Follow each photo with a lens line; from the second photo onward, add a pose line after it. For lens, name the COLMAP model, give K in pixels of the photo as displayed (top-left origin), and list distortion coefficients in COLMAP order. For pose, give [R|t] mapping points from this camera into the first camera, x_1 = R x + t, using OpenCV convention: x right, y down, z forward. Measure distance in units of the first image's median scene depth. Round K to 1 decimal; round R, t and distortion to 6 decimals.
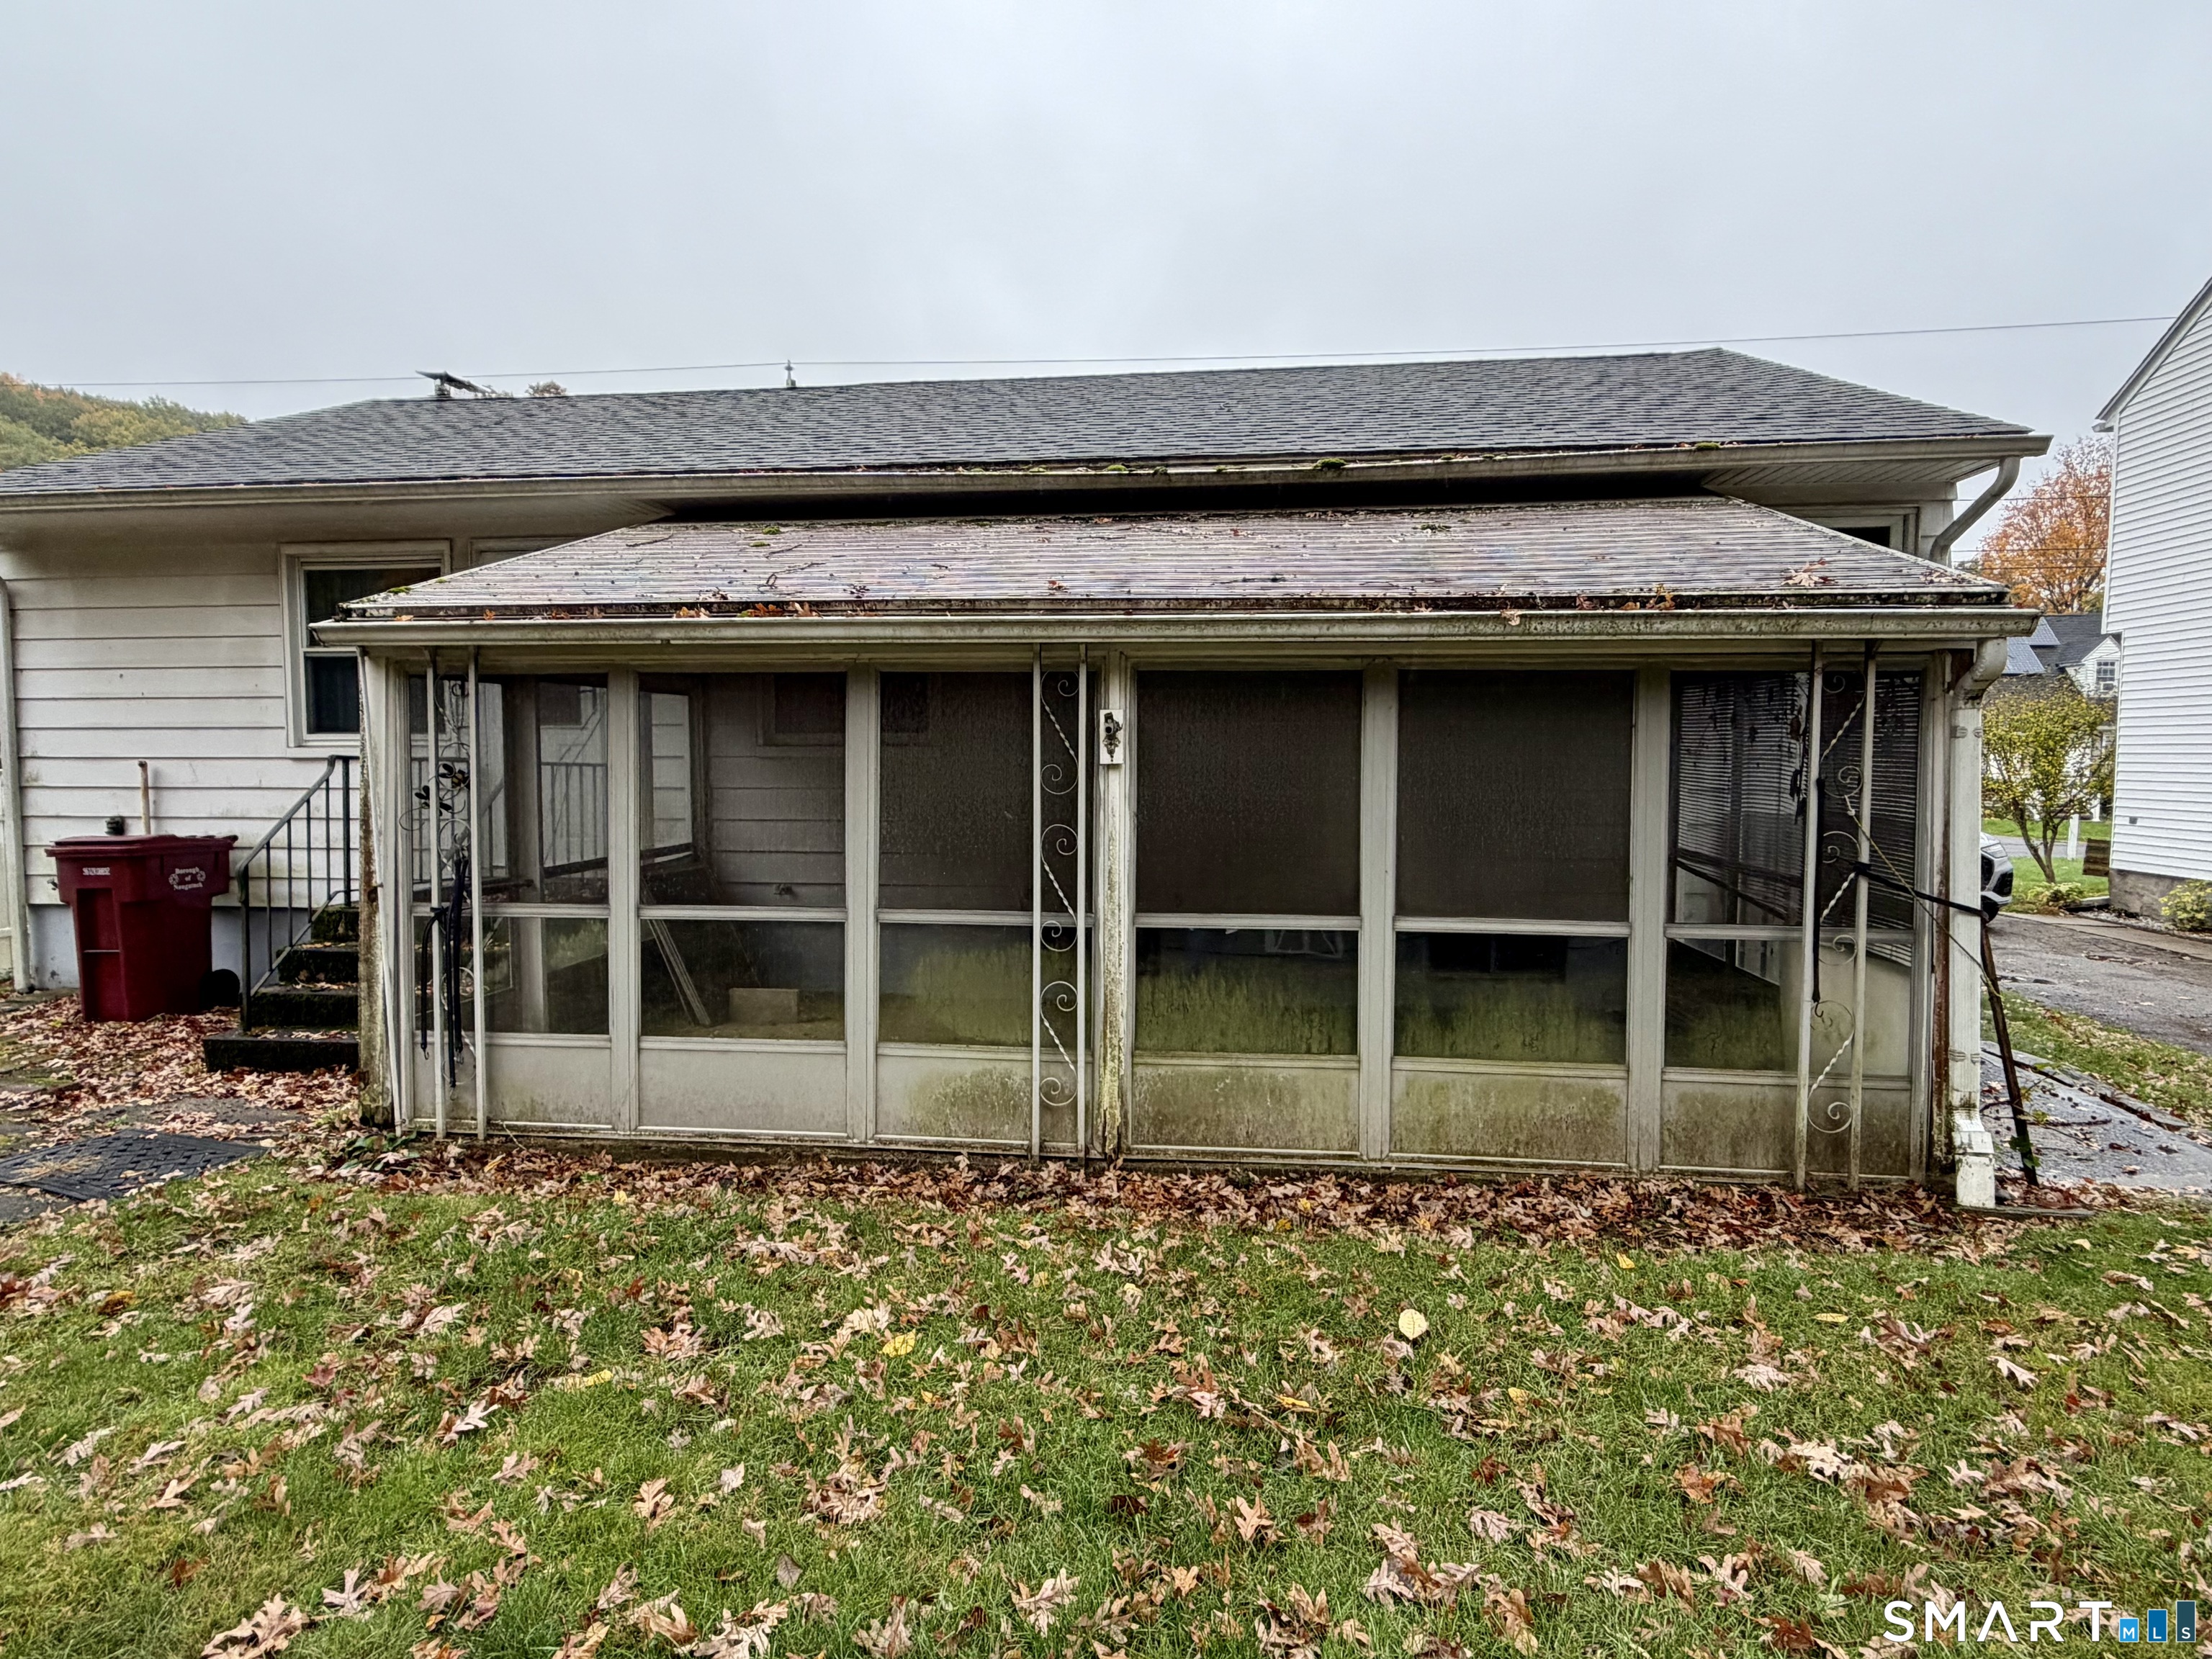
lens RADIAL K [[1220.9, 0, 1090.5], [0, 1220.9, 823.8], [0, 0, 1]] dist [0.003405, 0.000166]
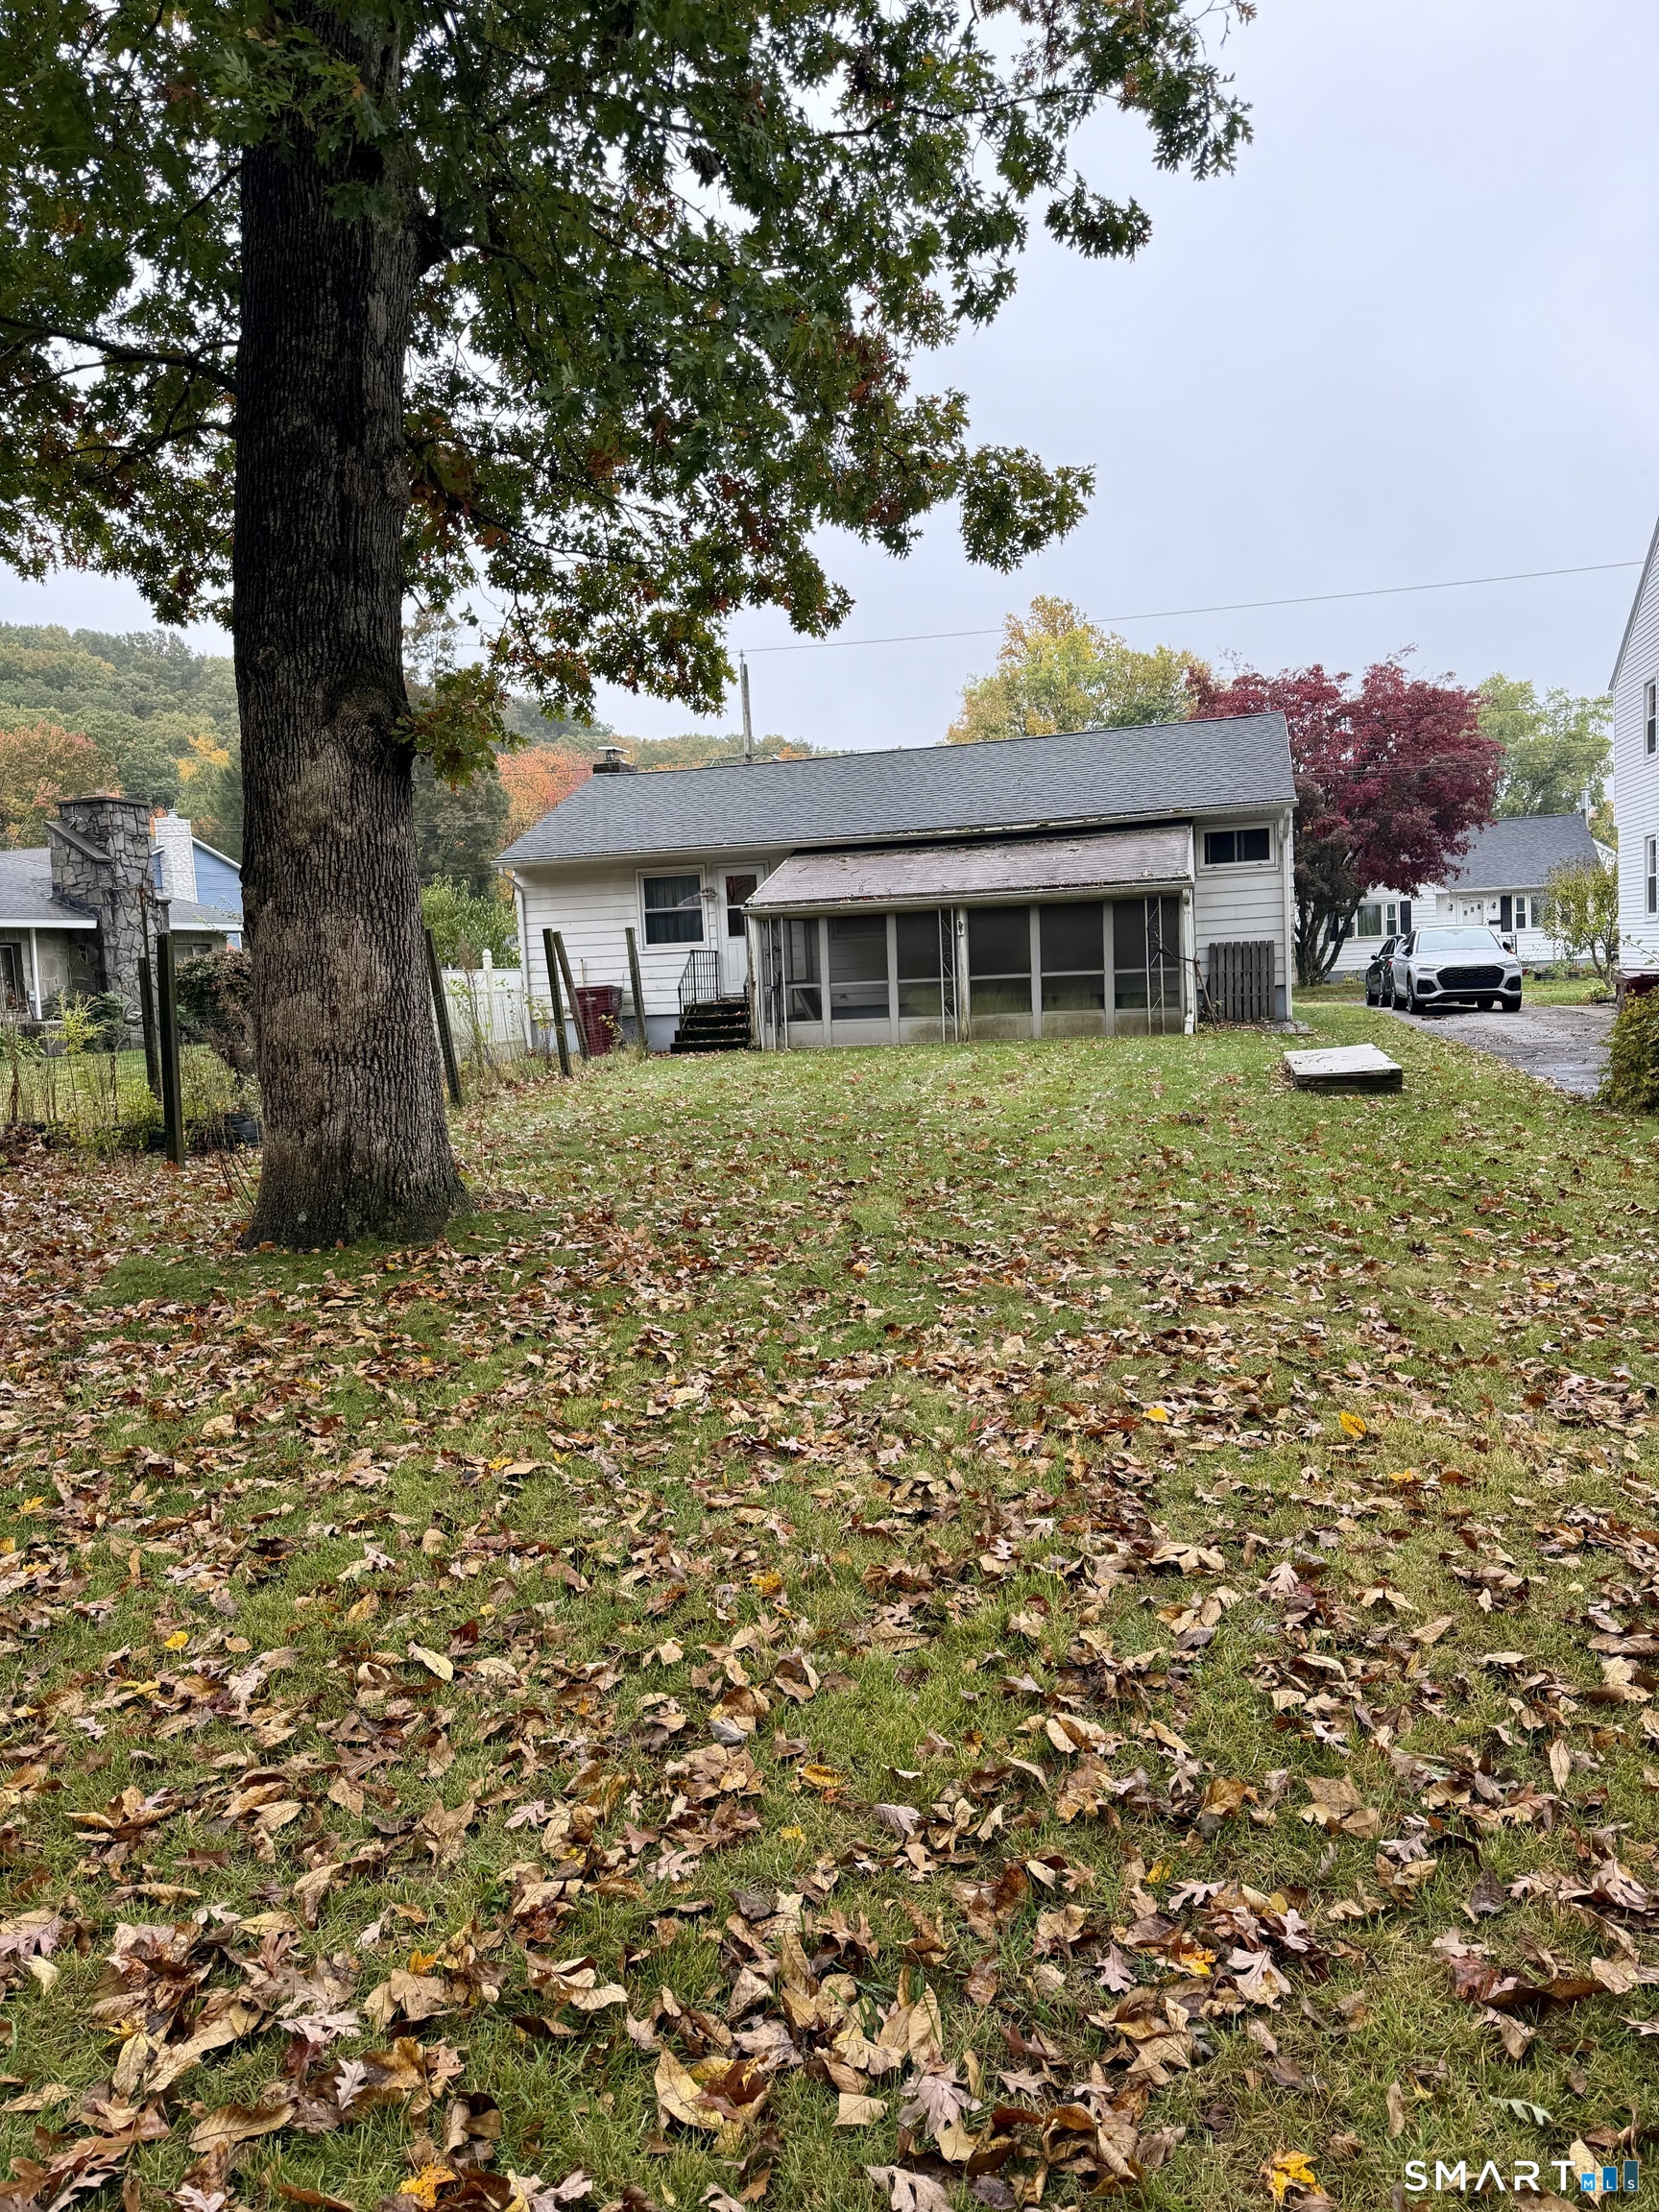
lens RADIAL K [[1540.0, 0, 828.7], [0, 1540.0, 1101.0], [0, 0, 1]] dist [0.001806, -0.000078]
pose [[0.987370, -0.036371, -0.154203, 0.313182], [0.040577, 0.998883, 0.024215, 0.312701], [0.153150, -0.030166, 0.987742, -3.547589]]
